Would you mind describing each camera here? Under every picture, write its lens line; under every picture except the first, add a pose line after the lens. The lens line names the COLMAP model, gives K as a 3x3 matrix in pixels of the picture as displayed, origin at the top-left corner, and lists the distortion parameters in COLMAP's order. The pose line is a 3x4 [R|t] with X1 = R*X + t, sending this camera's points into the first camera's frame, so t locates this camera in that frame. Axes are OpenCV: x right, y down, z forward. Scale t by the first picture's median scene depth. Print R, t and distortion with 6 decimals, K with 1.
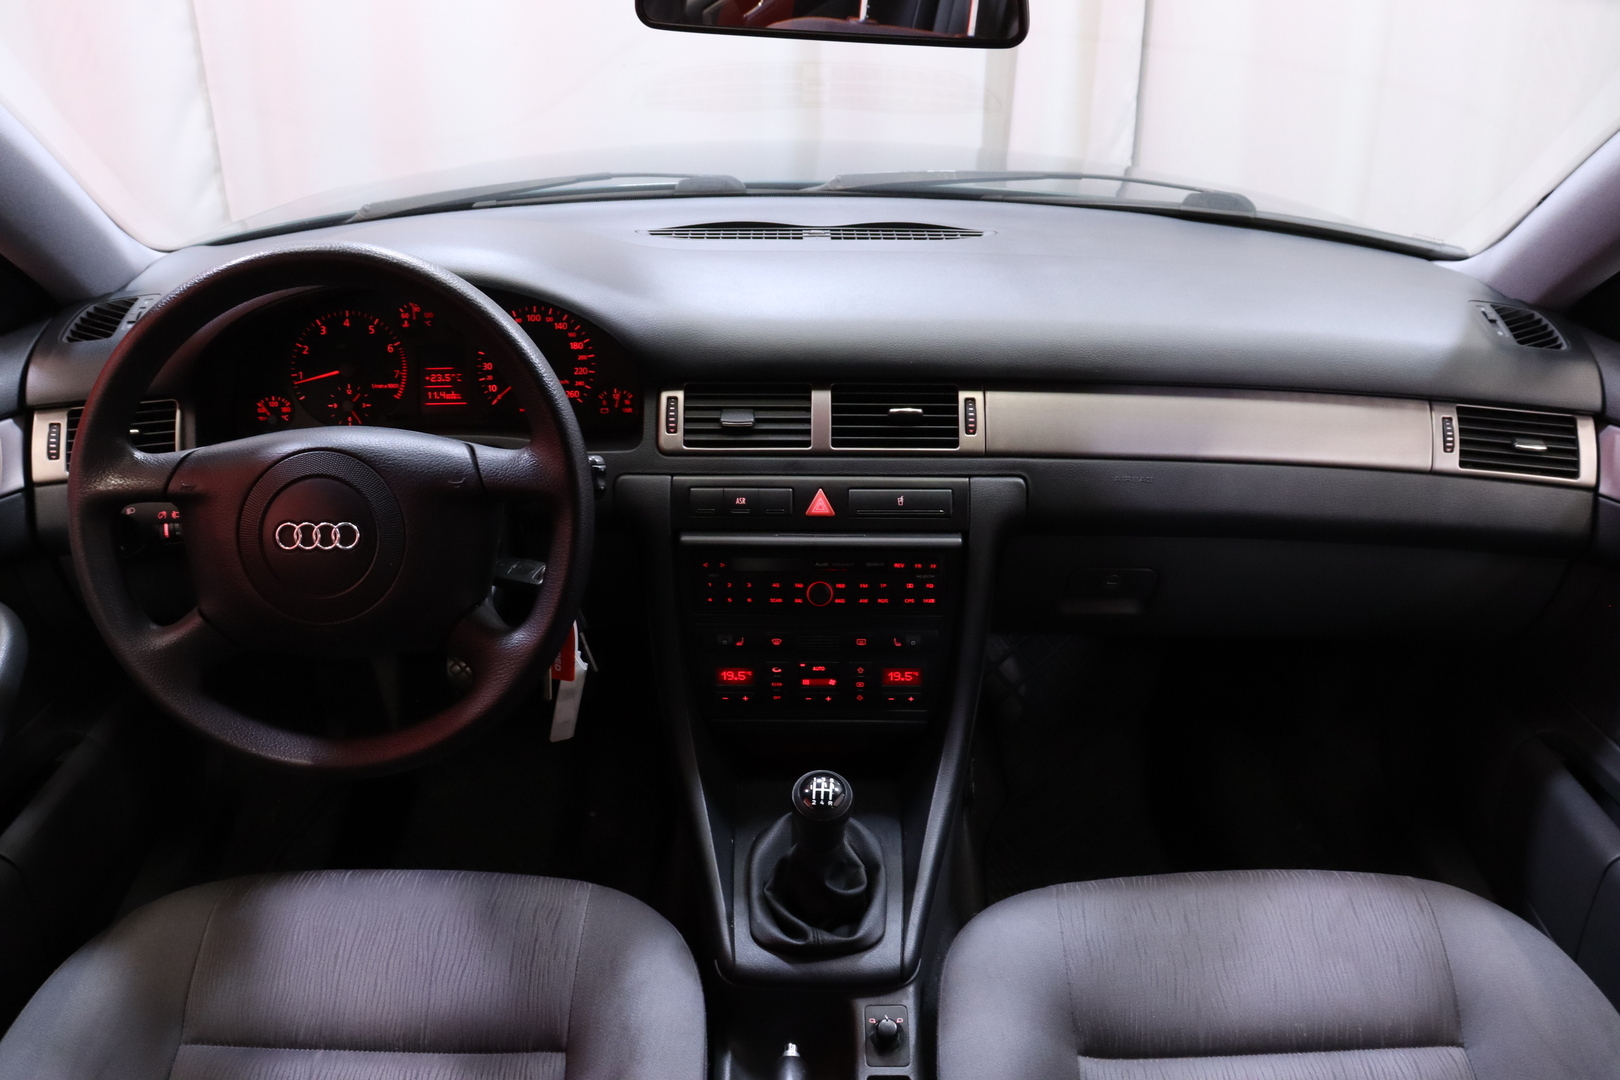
lens RADIAL K [[1315.7, 0, 810.0], [0, 1315.7, 540.0], [0, 0, 1]] dist [-0.176664, 0.138631]
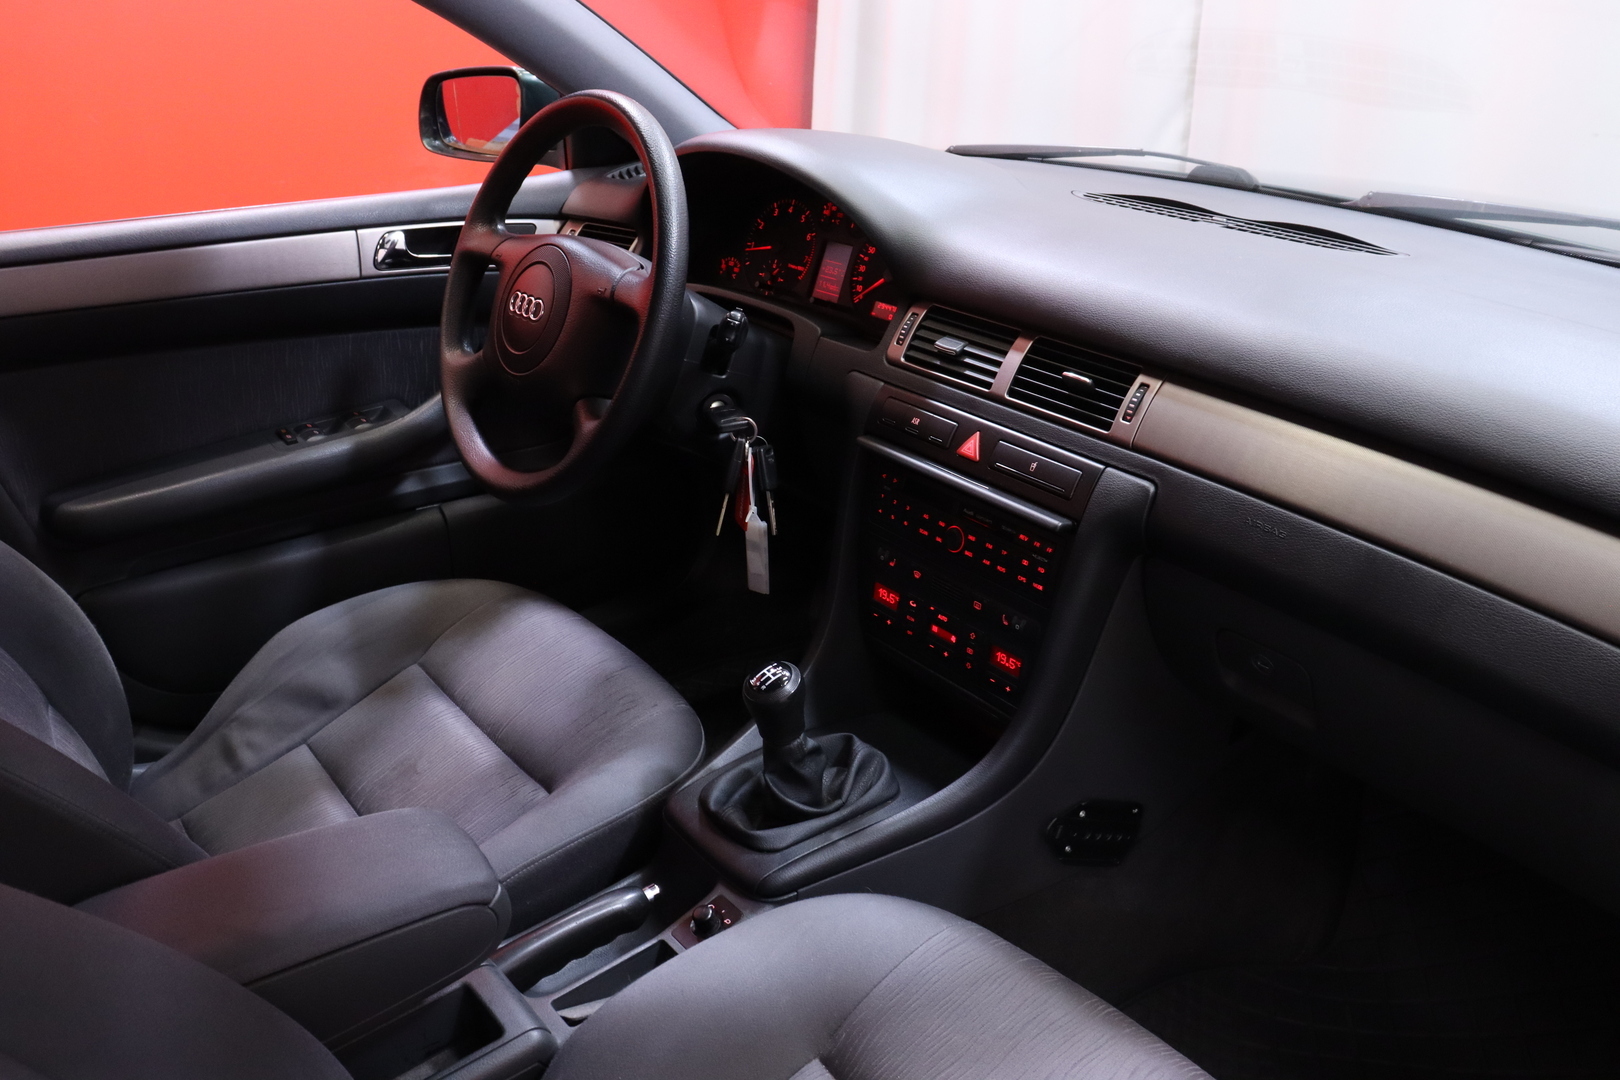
lens RADIAL K [[1315.7, 0, 810.0], [0, 1315.7, 540.0], [0, 0, 1]] dist [-0.176664, 0.138631]
pose [[0.615074, 0.322606, -0.719451, 0.620611], [-0.365394, 0.925195, 0.102480, -0.018057], [0.698693, 0.199850, 0.686941, 0.259644]]
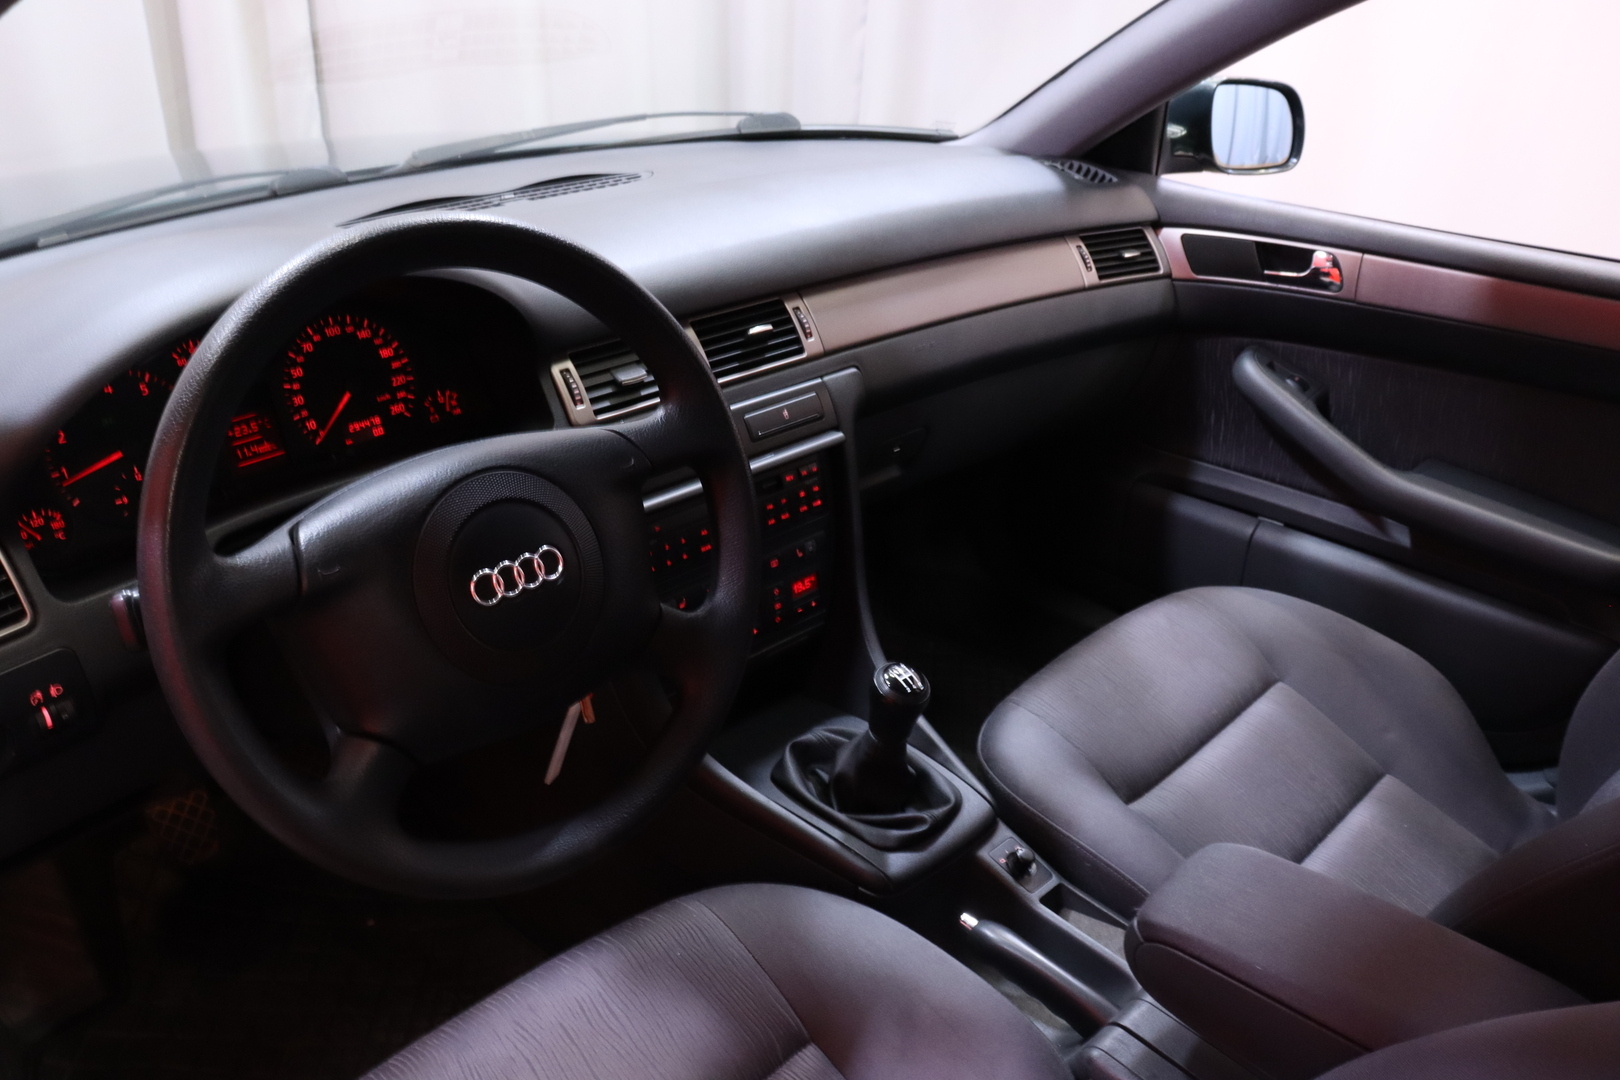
lens RADIAL K [[1315.7, 0, 810.0], [0, 1315.7, 540.0], [0, 0, 1]] dist [-0.176664, 0.138631]
pose [[0.708825, -0.306315, 0.635405, -0.575978], [0.308625, 0.944671, 0.111119, -0.043247], [-0.634286, 0.117338, 0.764142, 0.203495]]
